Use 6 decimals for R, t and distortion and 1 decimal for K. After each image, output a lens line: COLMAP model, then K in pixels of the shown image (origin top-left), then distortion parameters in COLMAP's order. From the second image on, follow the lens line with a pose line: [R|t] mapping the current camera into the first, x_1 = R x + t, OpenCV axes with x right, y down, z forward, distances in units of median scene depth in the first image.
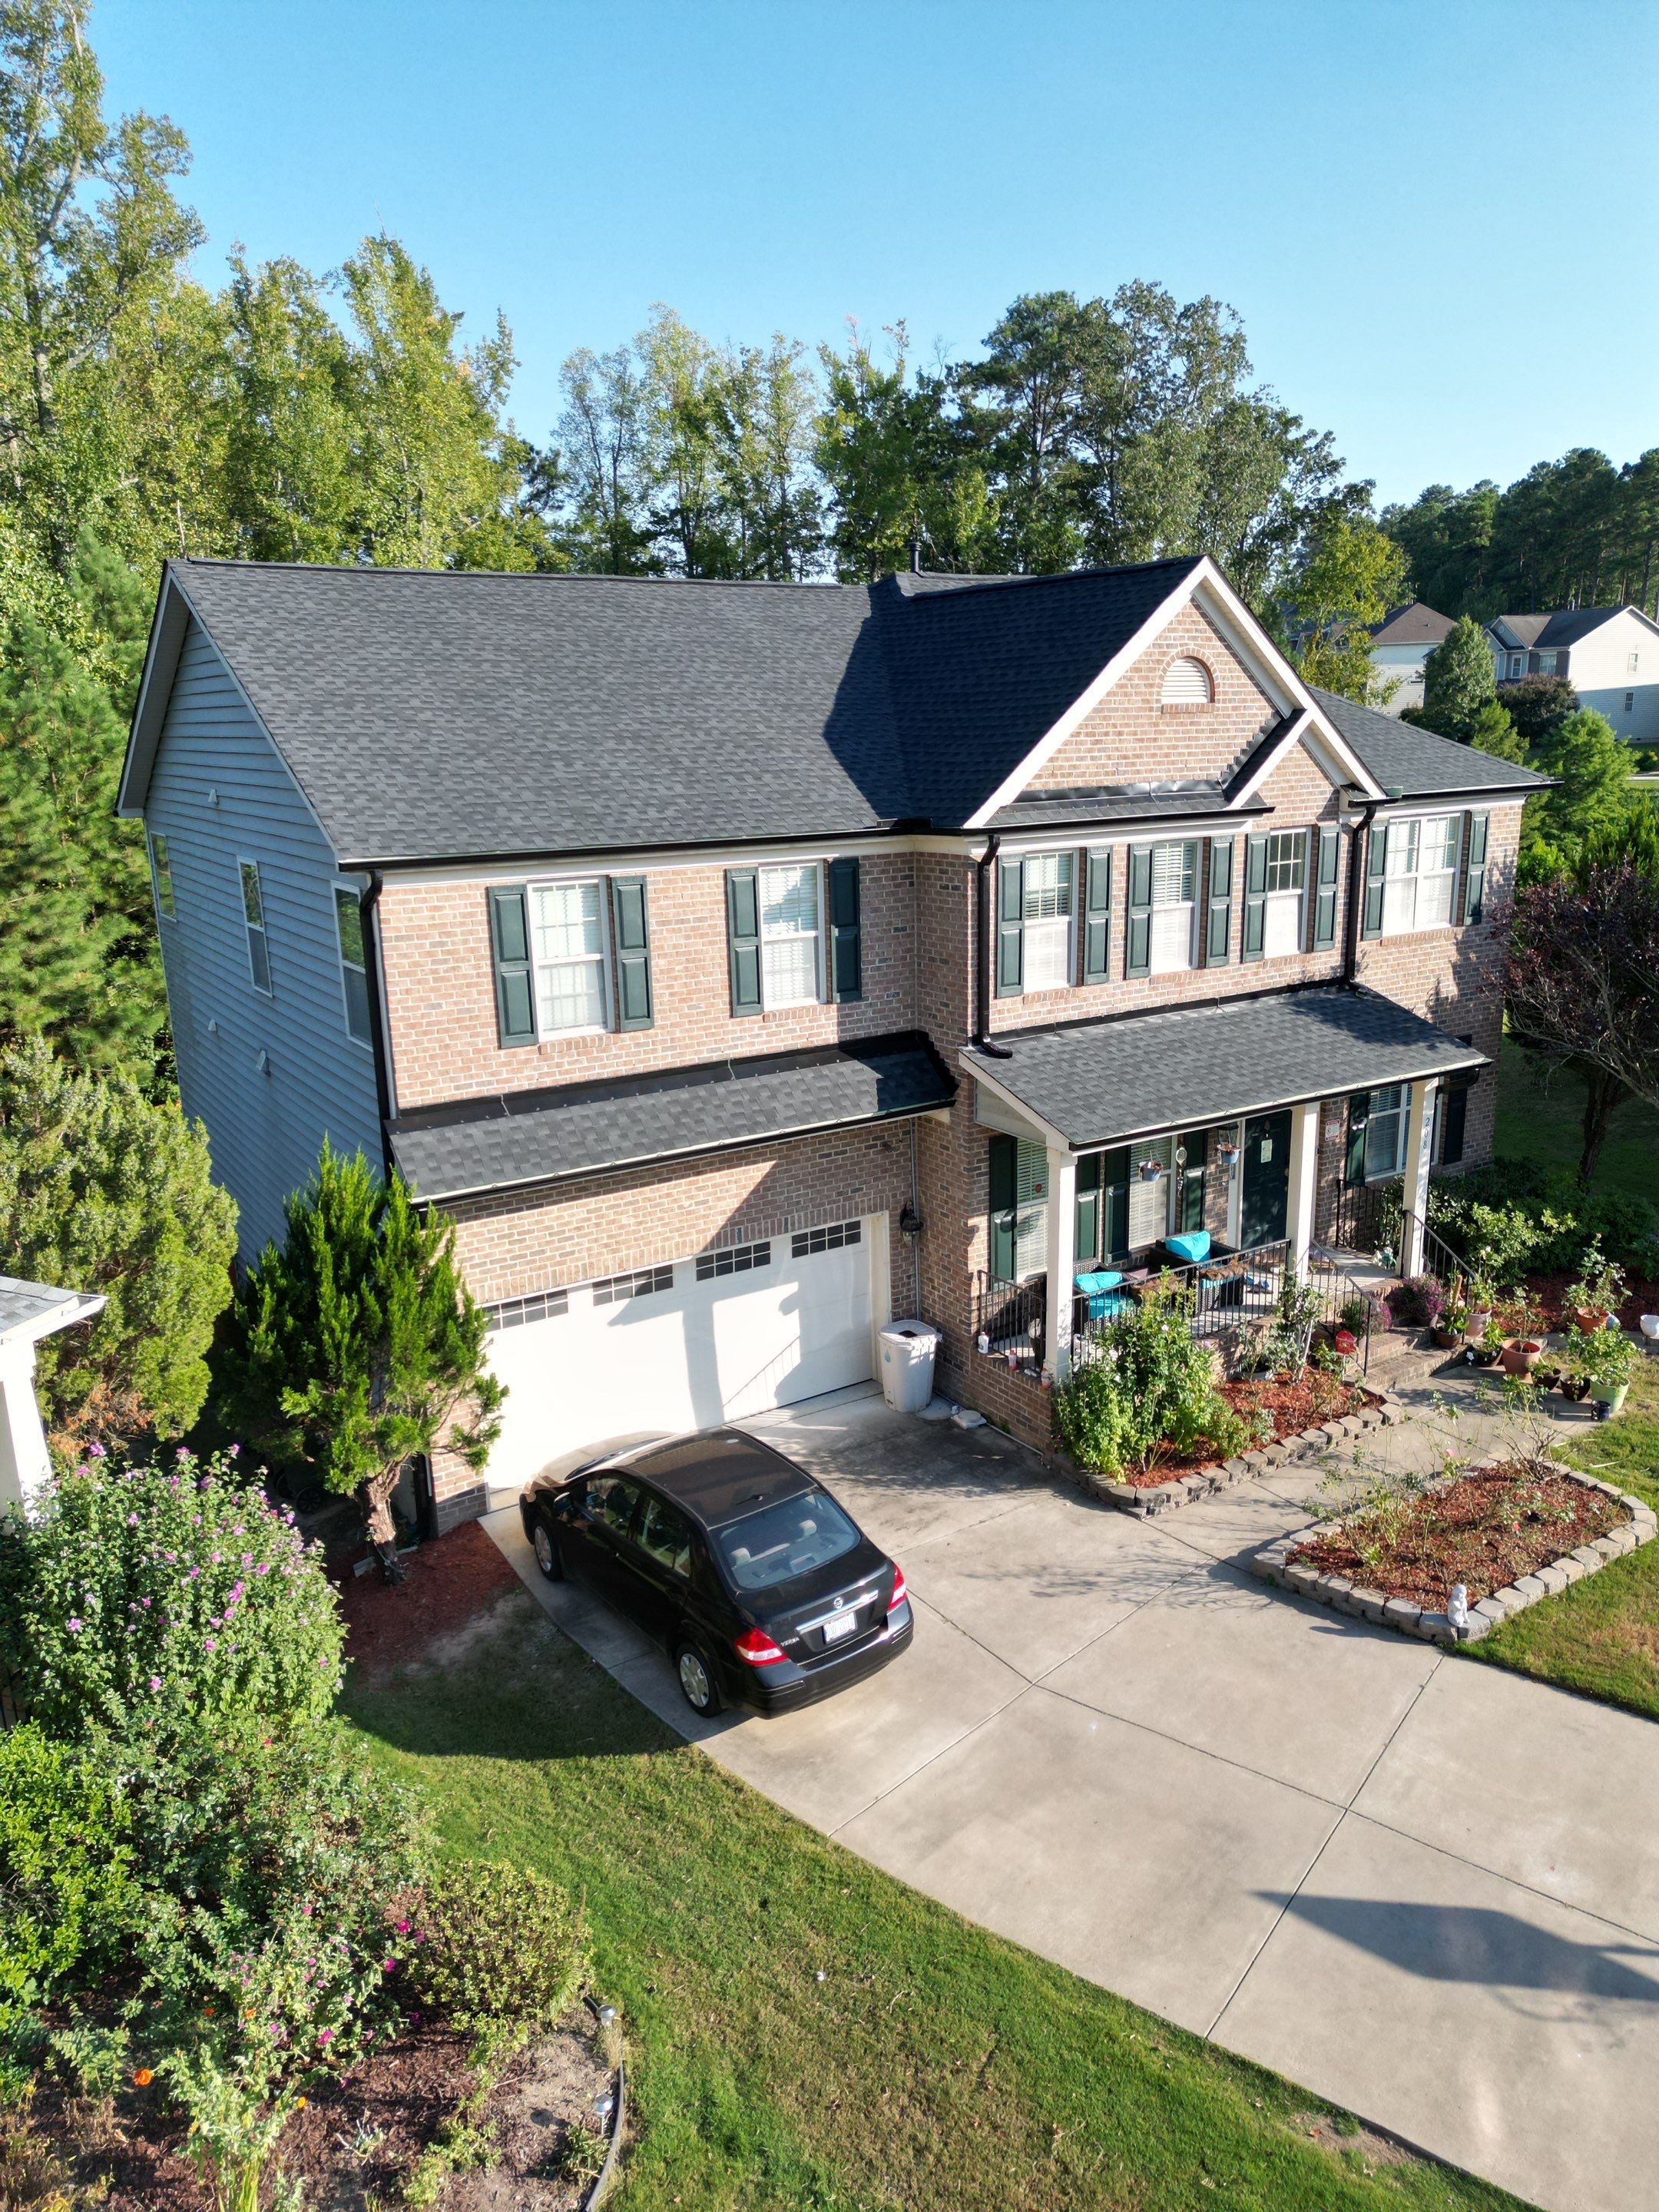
lens RADIAL K [[1563.3, 0, 844.8], [0, 1563.3, 1124.2], [0, 0, 1]] dist [0.052590, -0.040198]
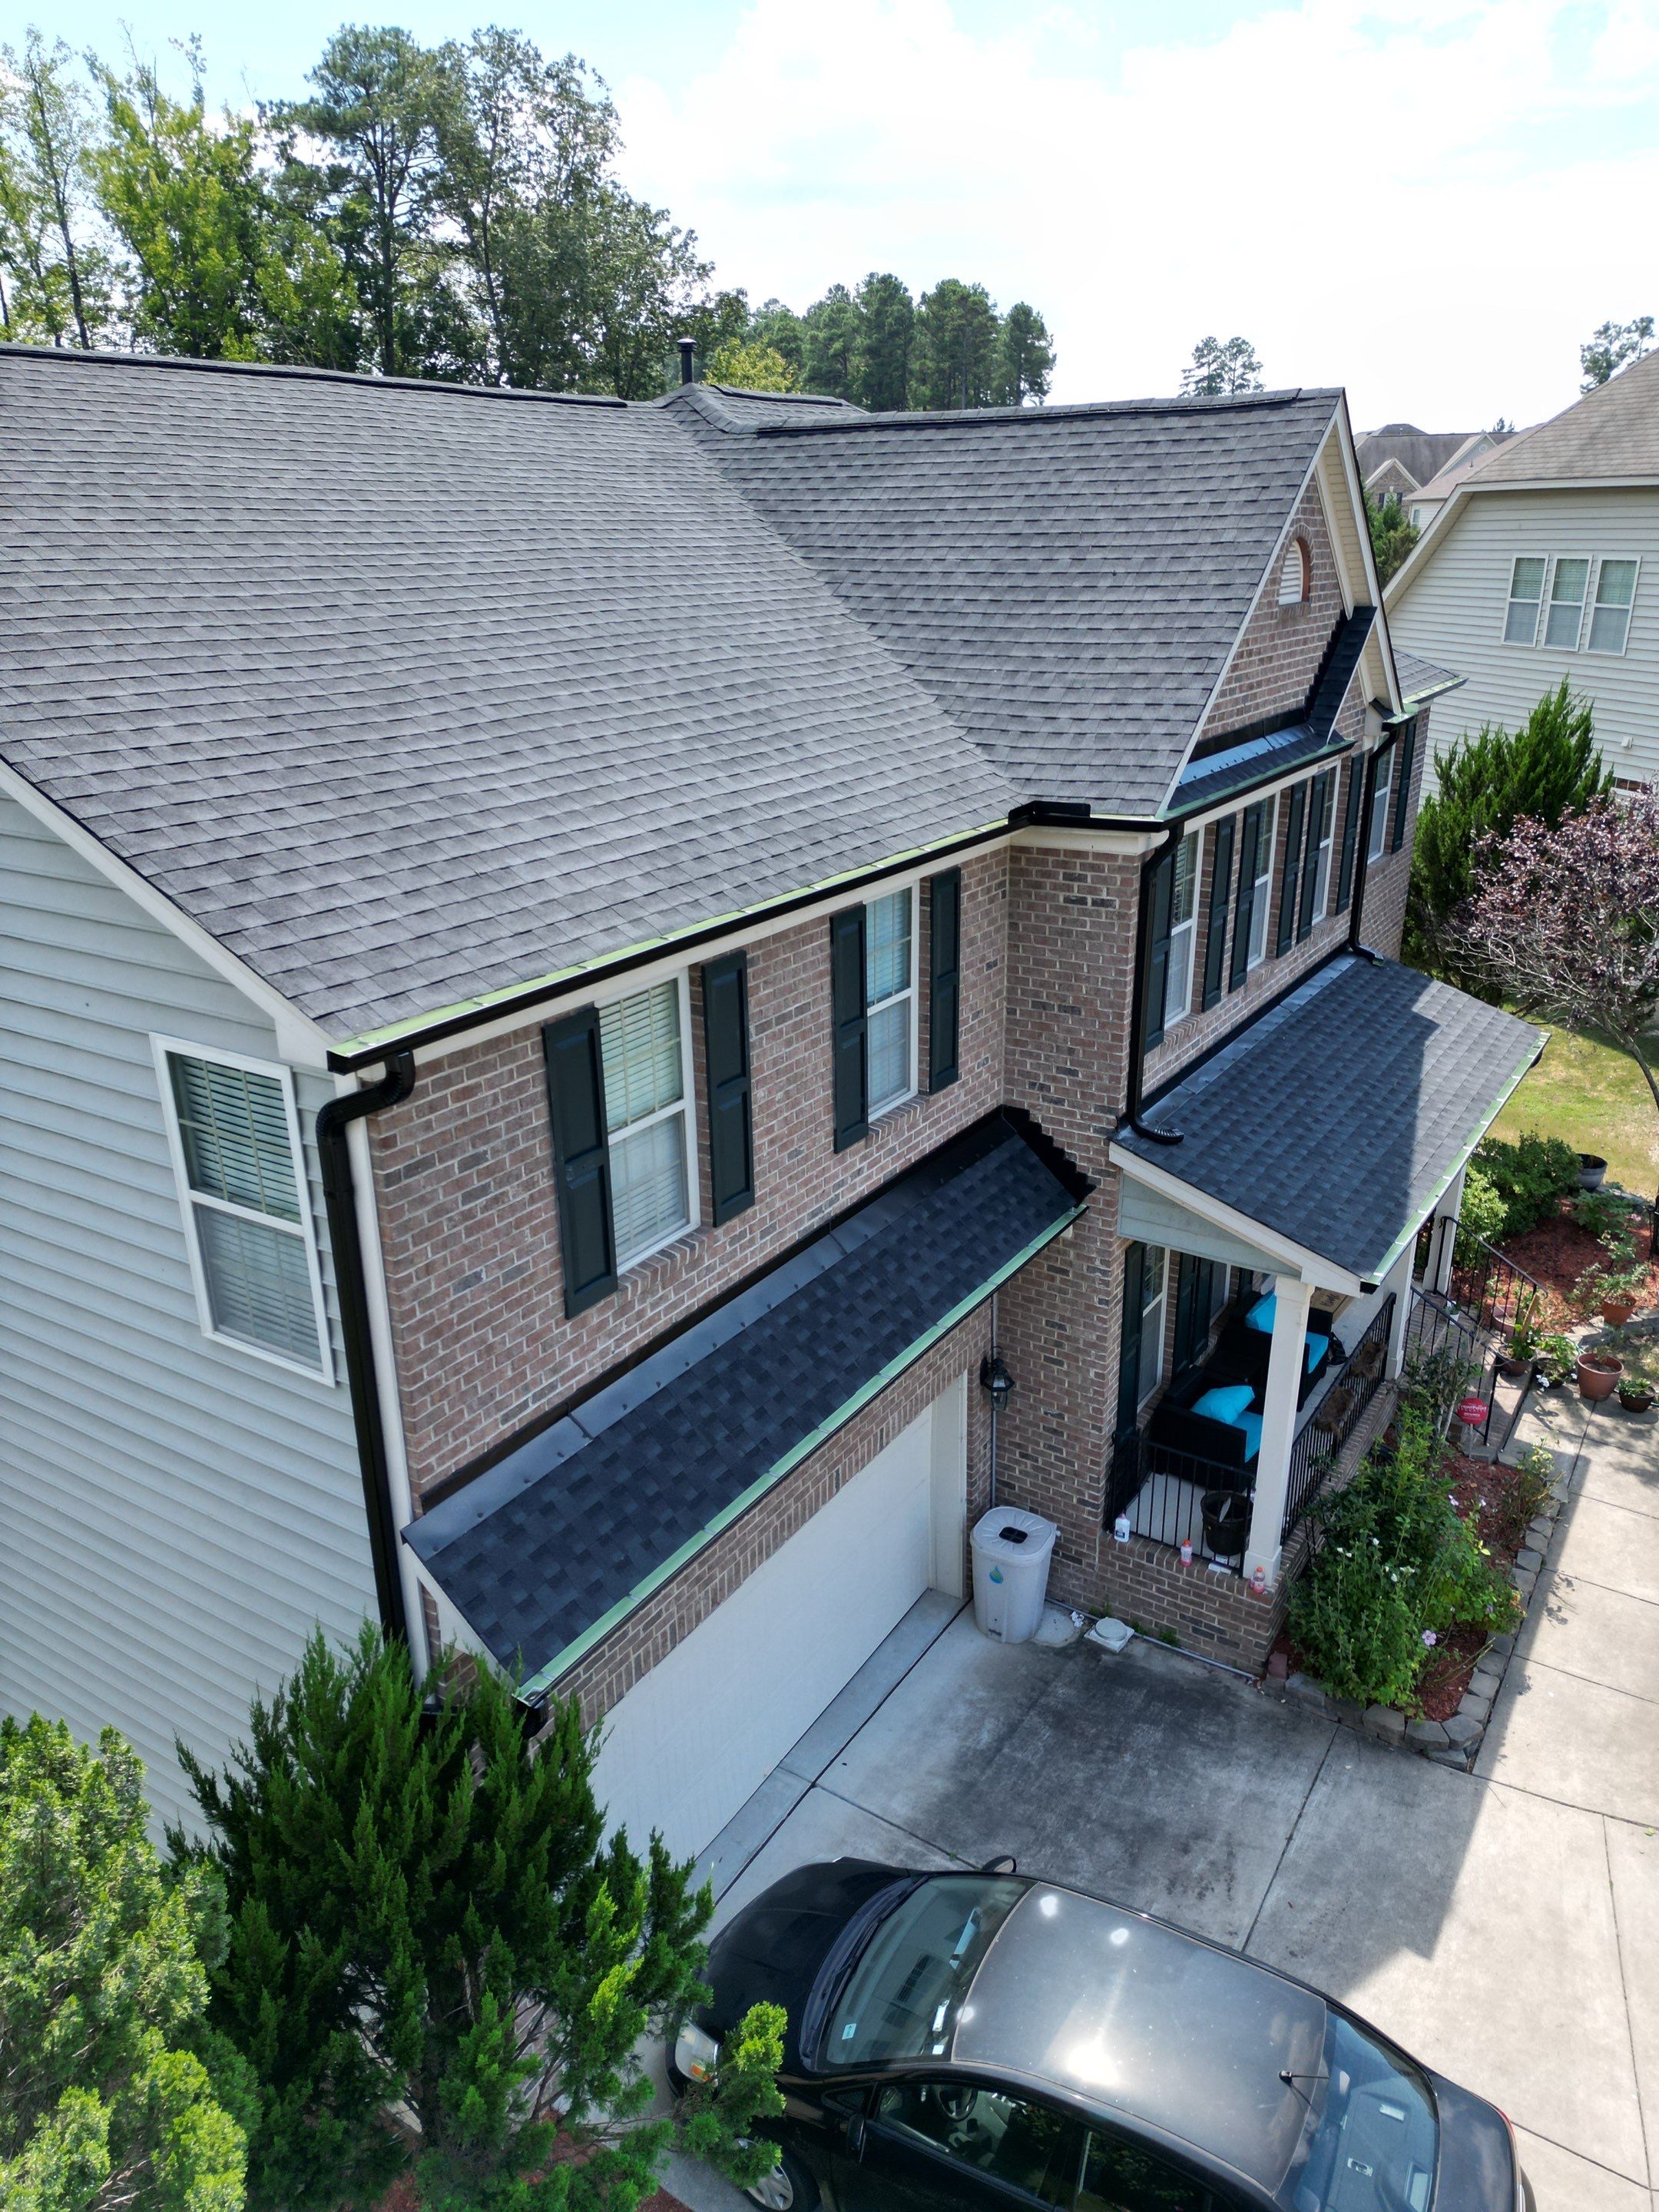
lens RADIAL K [[1563.3, 0, 855.5], [0, 1563.3, 1112.6], [0, 0, 1]] dist [0.052590, -0.040198]
pose [[0.906825, -0.135440, 0.399154, -0.285466], [0.095140, 0.988301, 0.119203, -0.146054], [-0.410629, -0.070121, 0.909102, 0.420563]]
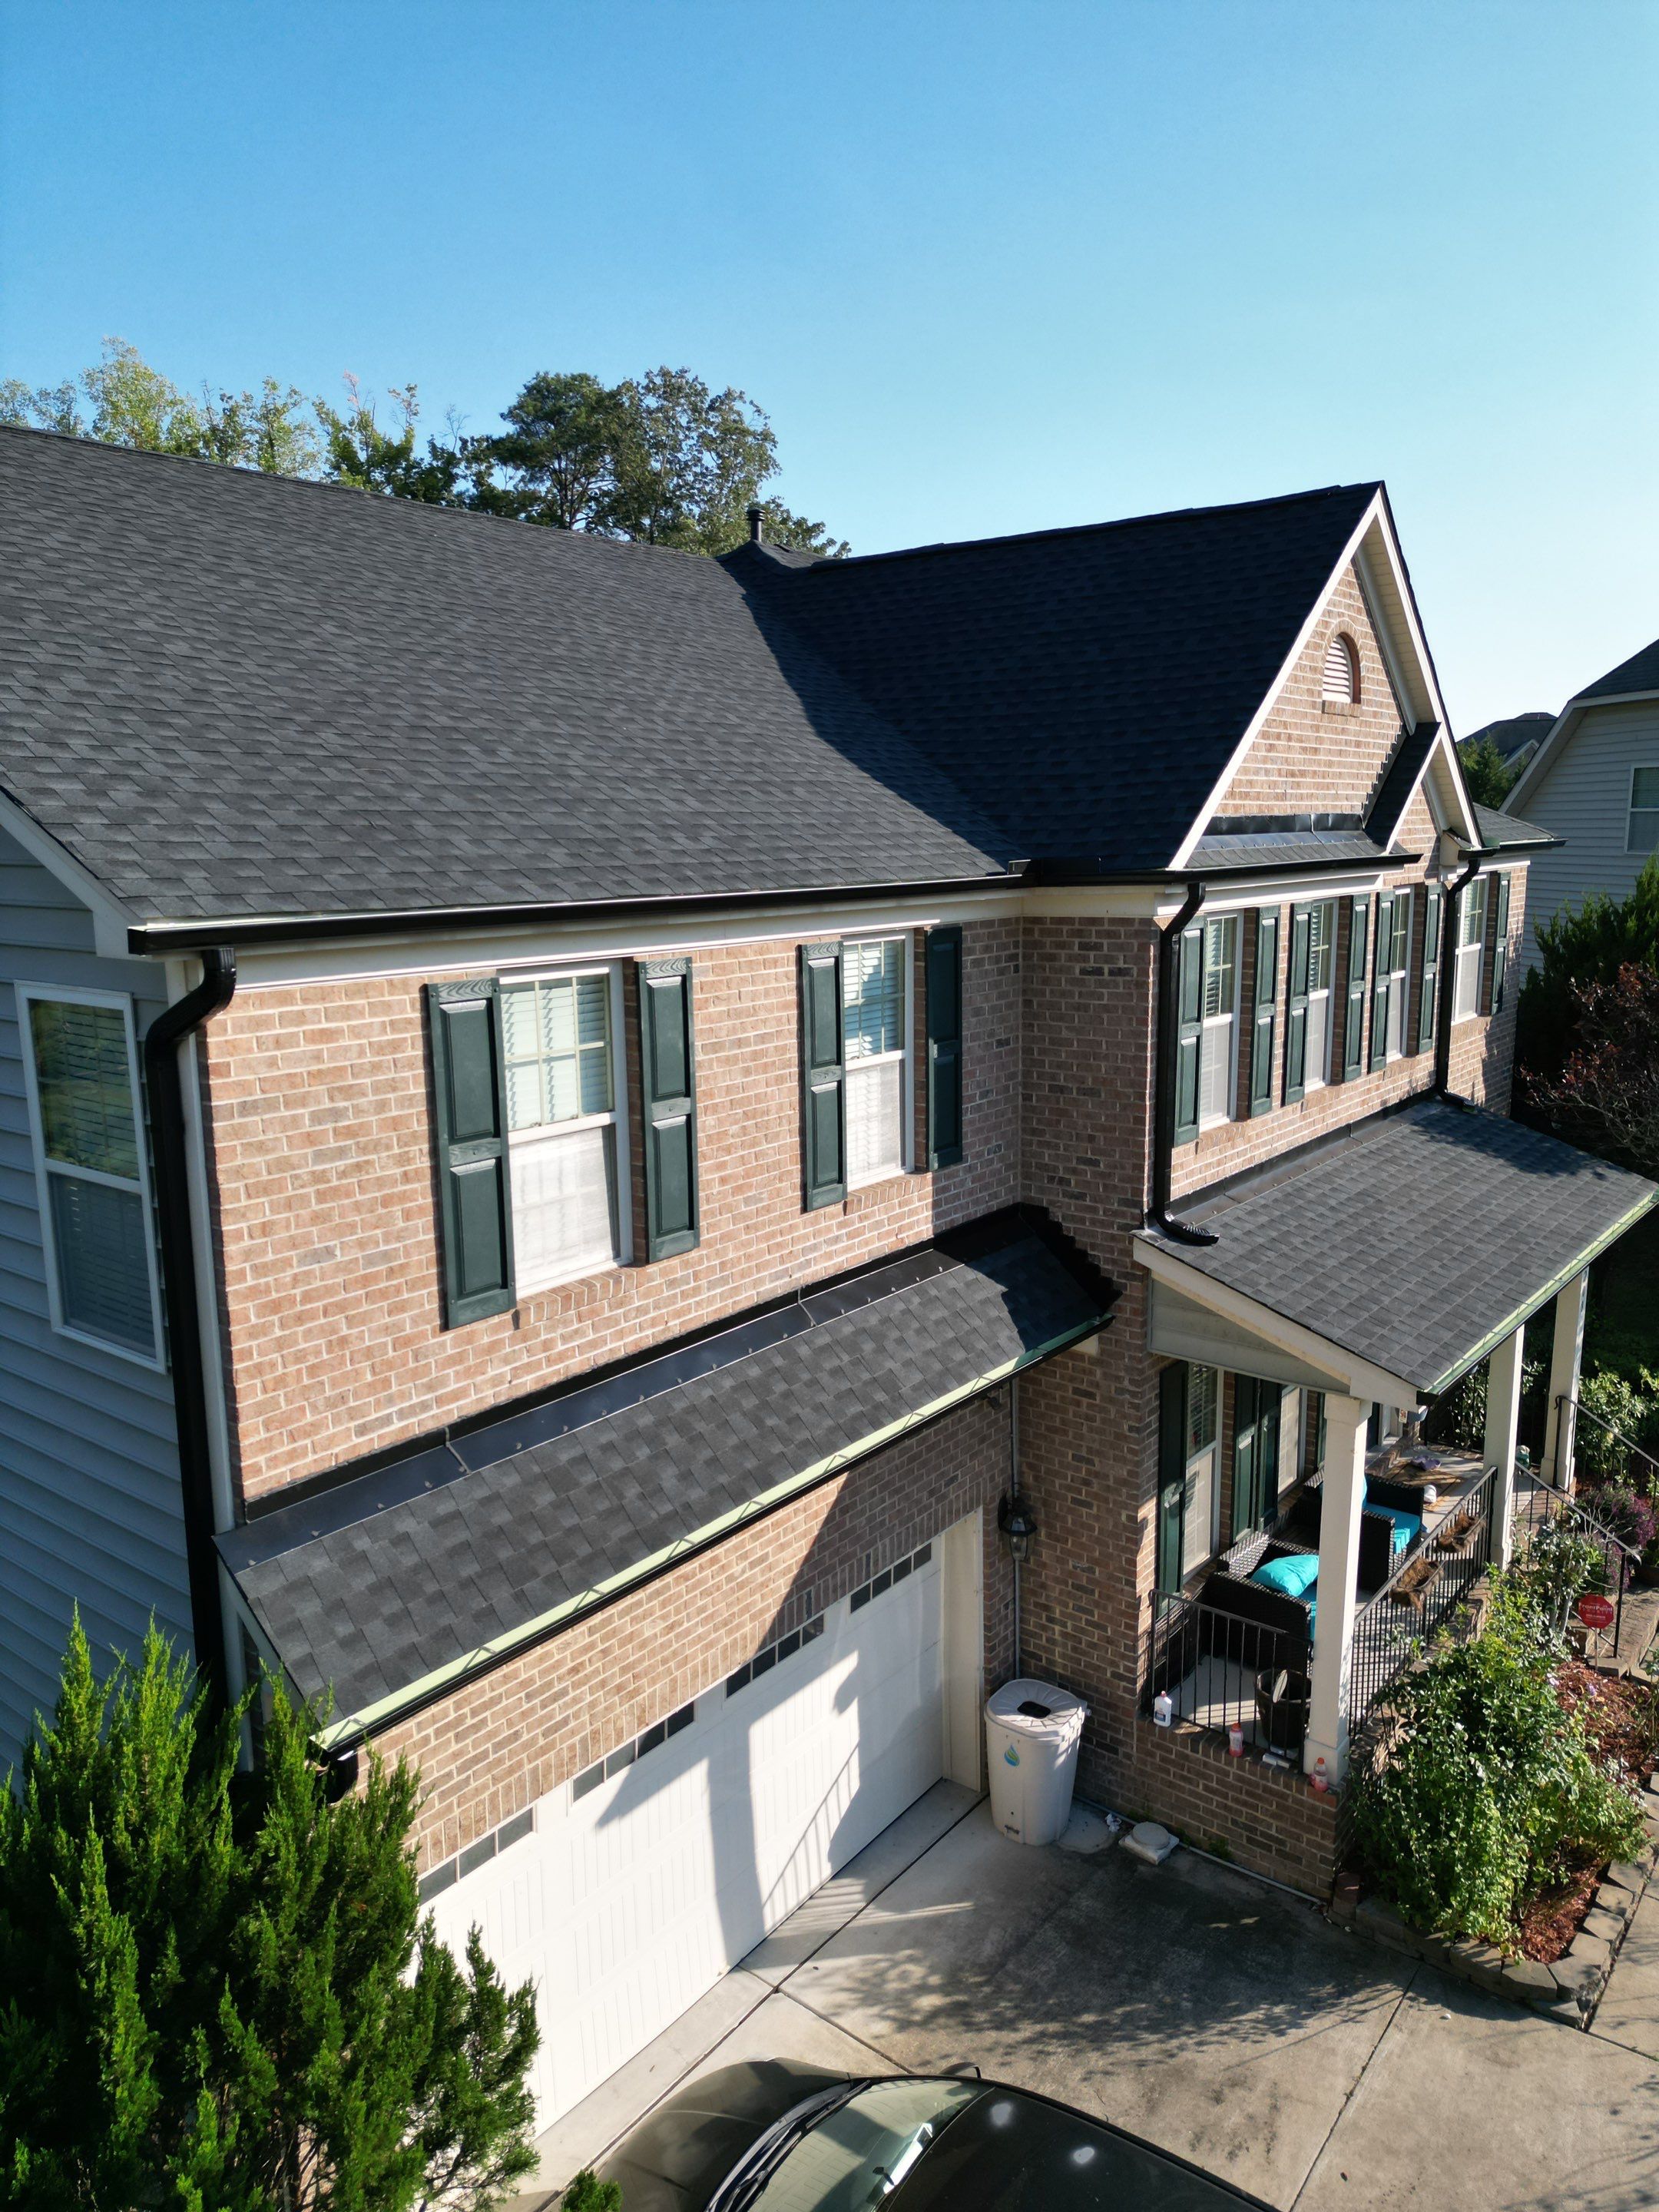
lens RADIAL K [[1563.3, 0, 845.9], [0, 1563.3, 1104.2], [0, 0, 1]] dist [0.052590, -0.040198]
pose [[0.944275, -0.048474, 0.325570, -0.220901], [0.073928, 0.995060, -0.066263, -0.064698], [-0.320749, 0.086639, 0.943193, 0.445524]]
